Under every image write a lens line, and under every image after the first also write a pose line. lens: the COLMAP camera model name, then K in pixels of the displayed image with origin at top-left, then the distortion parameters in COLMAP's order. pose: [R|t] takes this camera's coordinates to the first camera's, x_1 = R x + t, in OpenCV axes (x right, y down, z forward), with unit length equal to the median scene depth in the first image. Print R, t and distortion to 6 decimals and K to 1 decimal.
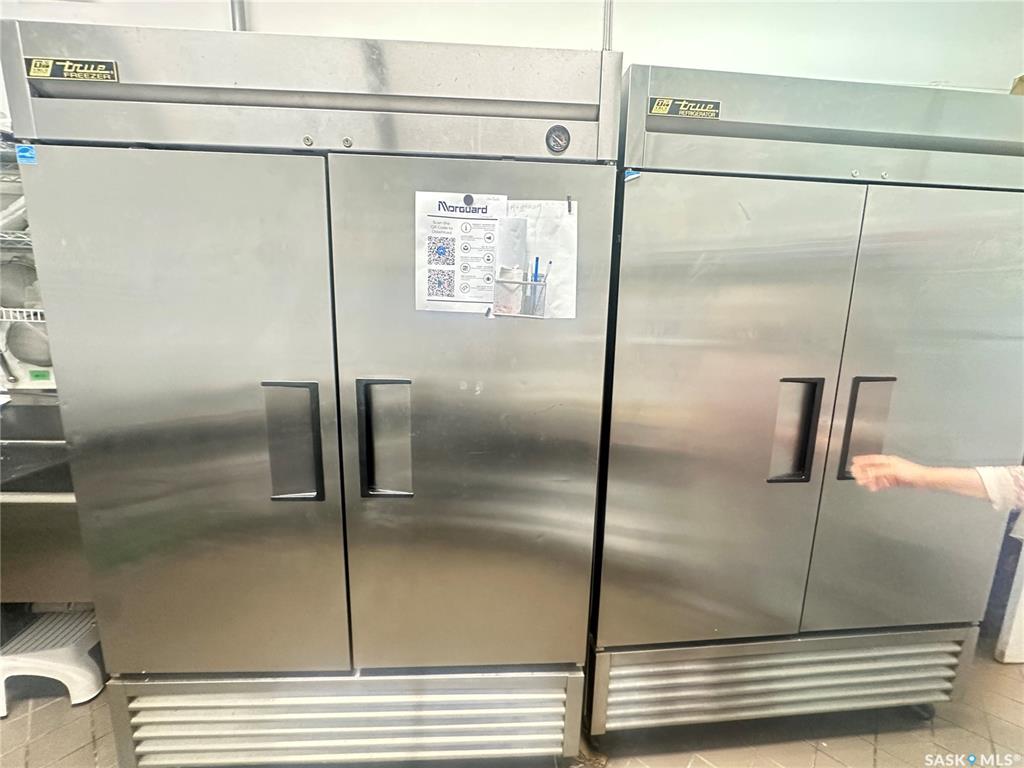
lens RADIAL K [[408.5, 0, 512.0], [0, 408.5, 384.0], [0, 0, 1]] dist [-0.003308, 0.000192]
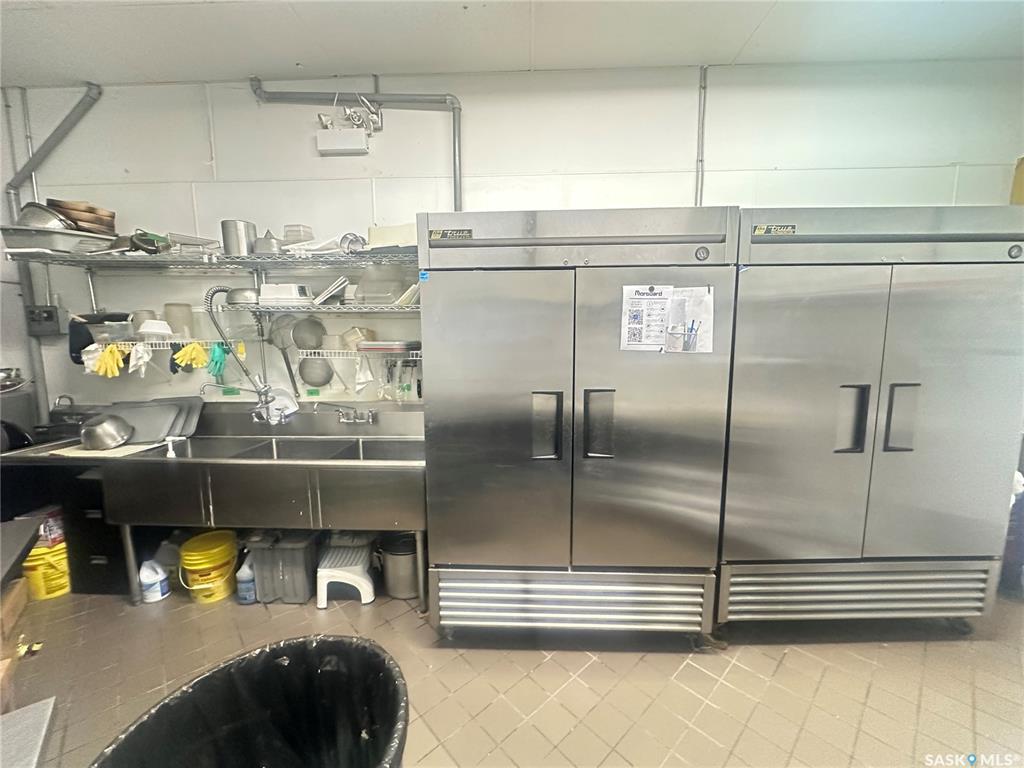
lens RADIAL K [[408.5, 0, 512.0], [0, 408.5, 384.0], [0, 0, 1]] dist [-0.003308, 0.000192]
pose [[0.995488, -0.016500, -0.093446, -0.535348], [0.012538, 0.999004, -0.042826, 0.037873], [0.094060, 0.041461, 0.994703, -0.802615]]
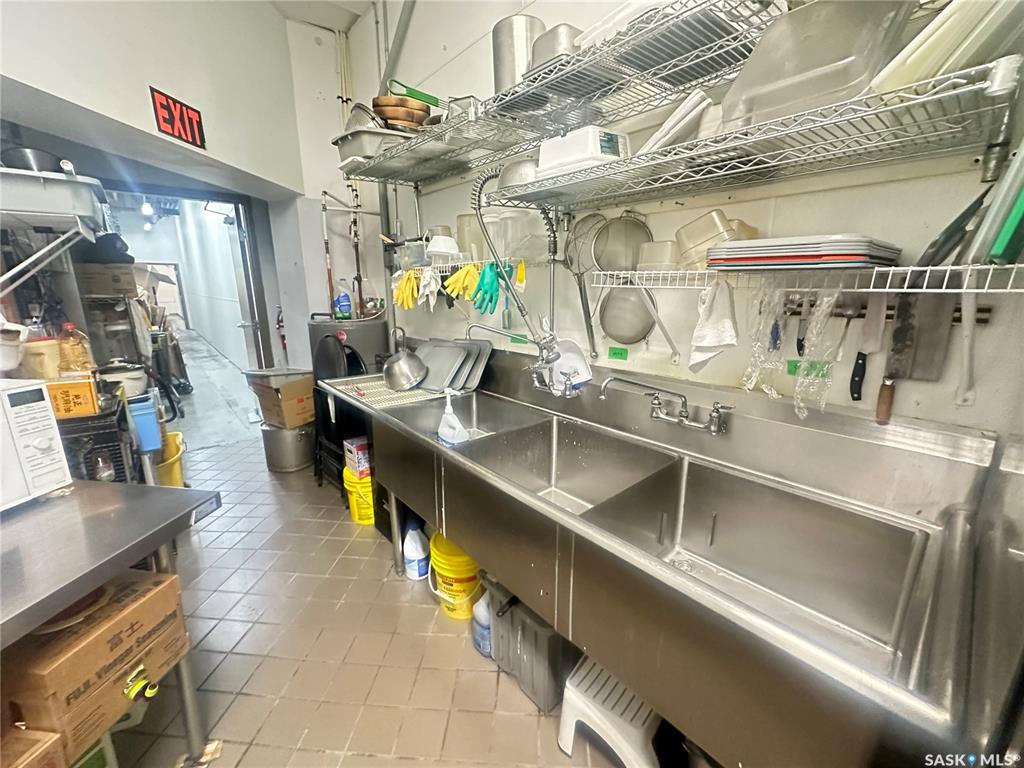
lens RADIAL K [[408.5, 0, 512.0], [0, 408.5, 384.0], [0, 0, 1]] dist [-0.003308, 0.000192]
pose [[0.623003, 0.157864, -0.766124, -1.160539], [-0.110989, 0.987354, 0.113194, -0.056823], [0.774305, 0.014511, 0.632646, 0.513284]]
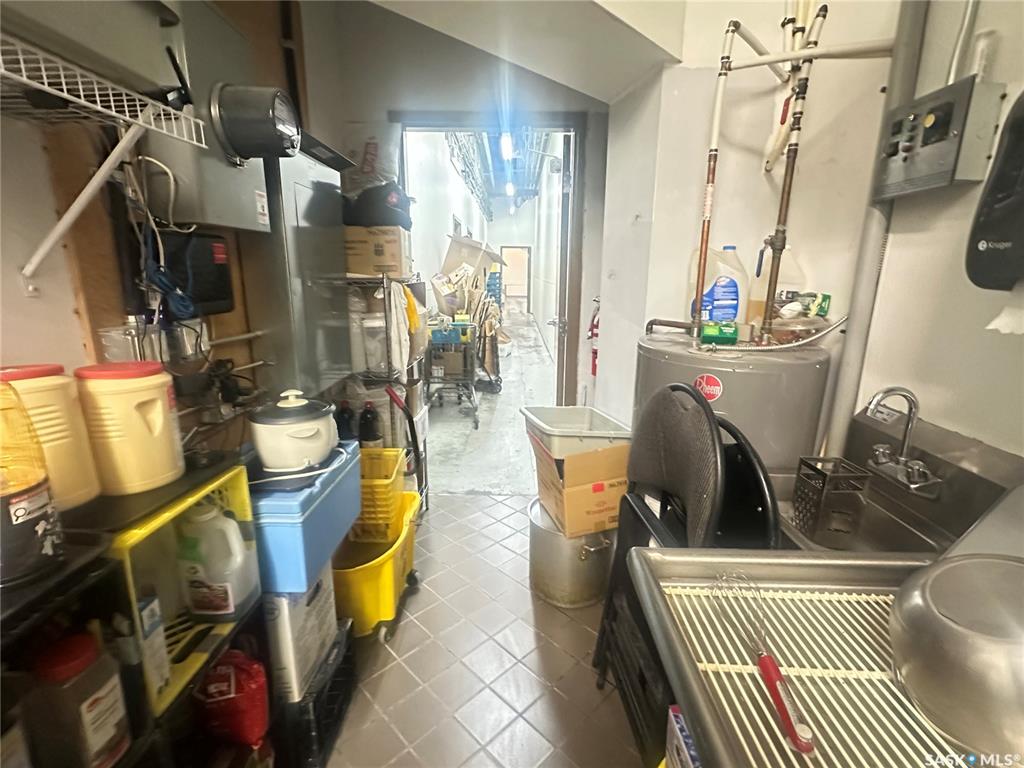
lens RADIAL K [[477.4, 0, 512.0], [0, 477.4, 384.0], [0, 0, 1]] dist [-0.001515, -0.000212]
pose [[-0.052074, 0.206969, -0.976961, -2.781930], [-0.171773, 0.961851, 0.212924, -0.124277], [0.983759, 0.178904, -0.014536, 0.861113]]
